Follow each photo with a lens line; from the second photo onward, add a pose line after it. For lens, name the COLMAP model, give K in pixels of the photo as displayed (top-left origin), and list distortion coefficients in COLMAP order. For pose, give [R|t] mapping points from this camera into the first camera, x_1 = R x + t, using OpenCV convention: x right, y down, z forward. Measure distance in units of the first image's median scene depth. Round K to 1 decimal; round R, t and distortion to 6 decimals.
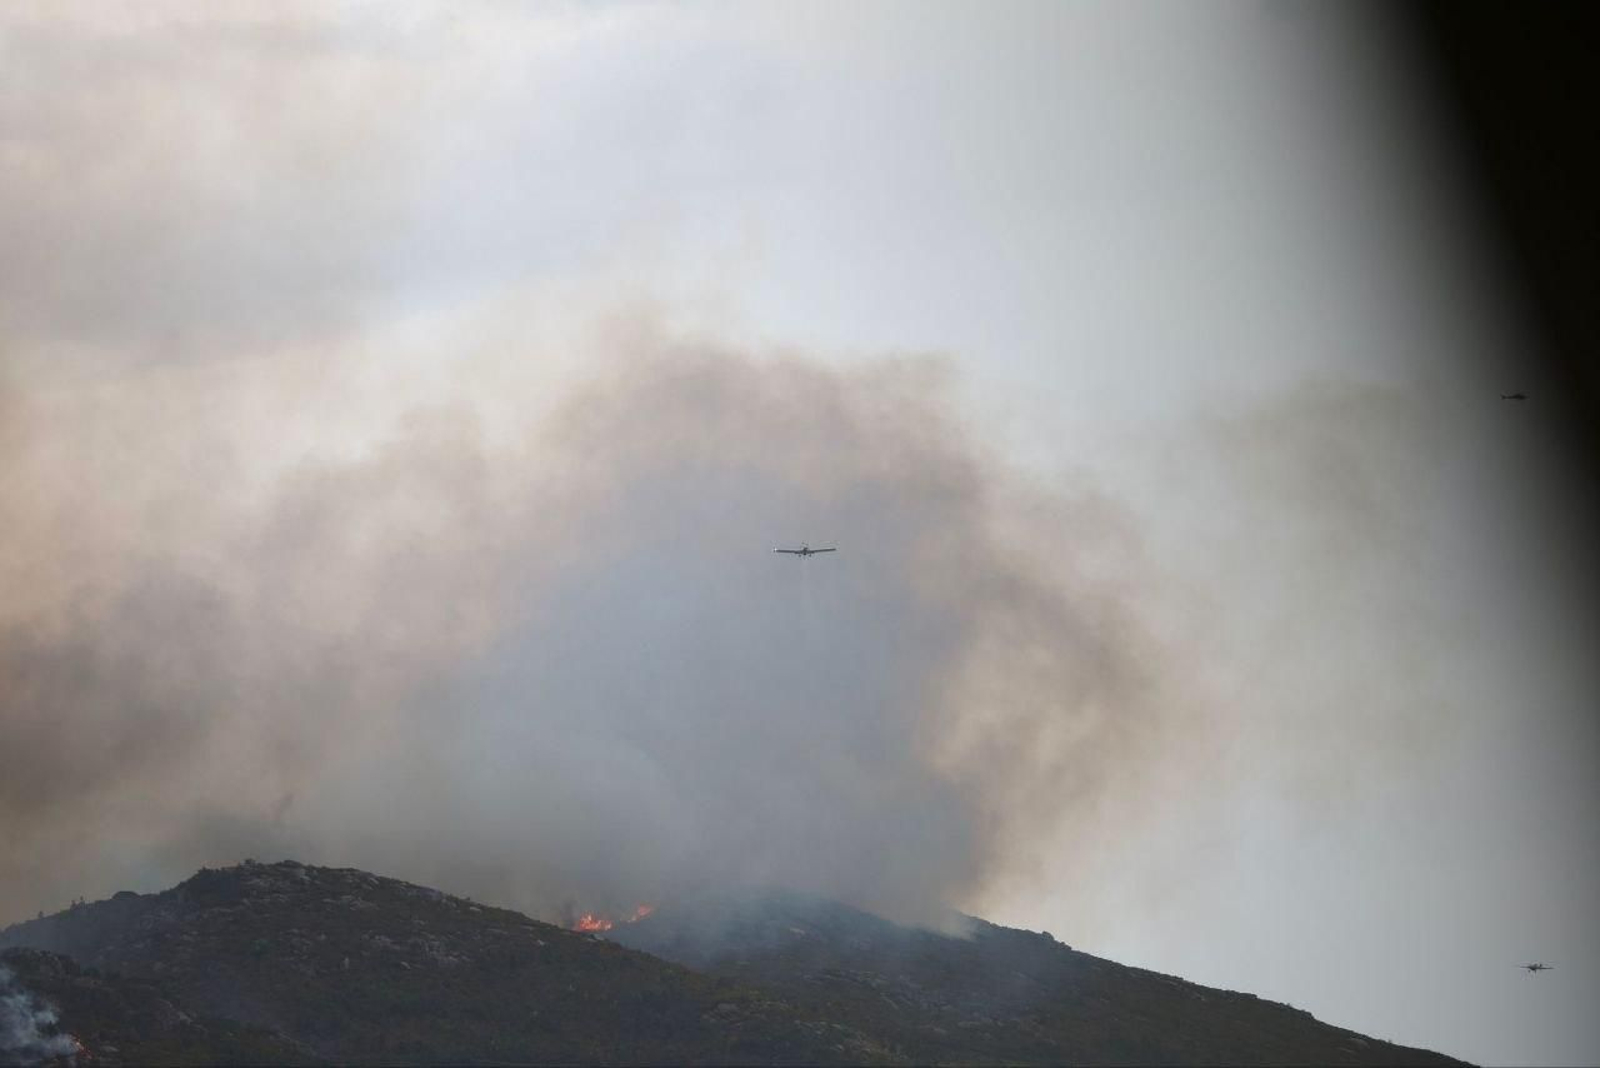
lens RADIAL K [[9534.3, 0, 808.3], [0, 9534.3, 534.5], [0, 0, 1]] dist [1.769177, 0.000000]
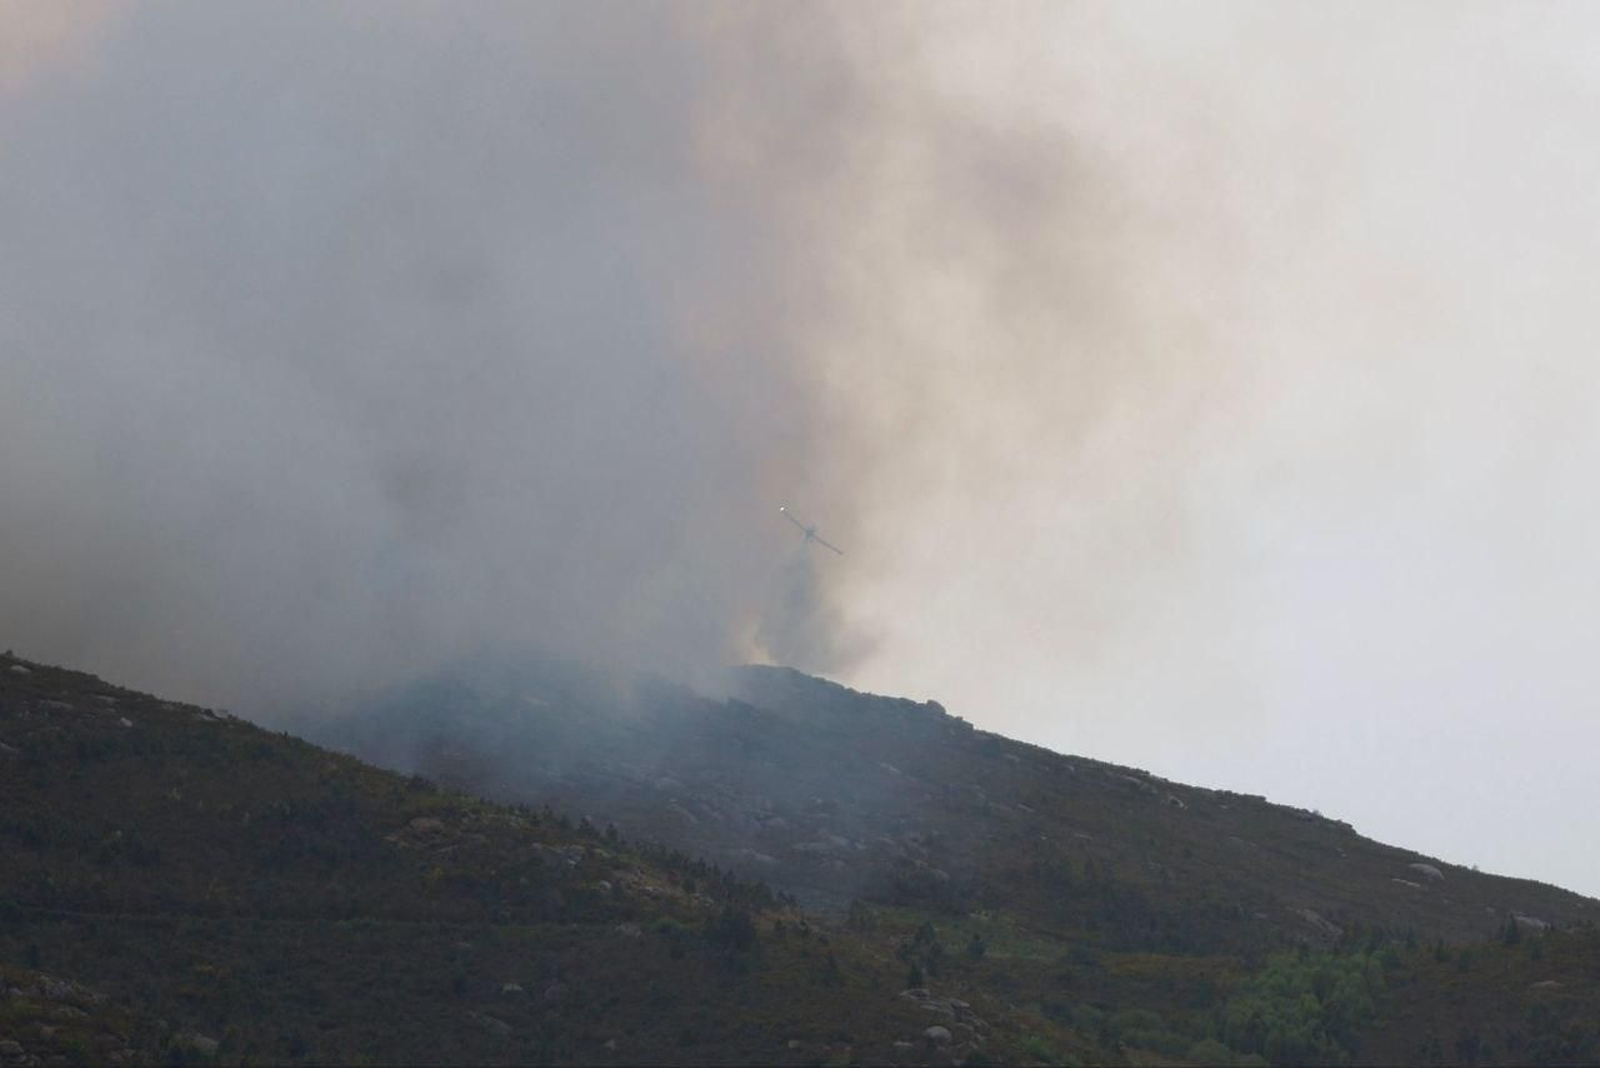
lens RADIAL K [[9534.3, 0, 819.0], [0, 9534.3, 600.3], [0, 0, 1]] dist [1.769177, 0.000000]
pose [[0.999768, -0.004215, 0.021134, 0.004115], [0.003537, 0.999482, 0.031979, 0.014790], [-0.021258, -0.031897, 0.999265, 0.372998]]
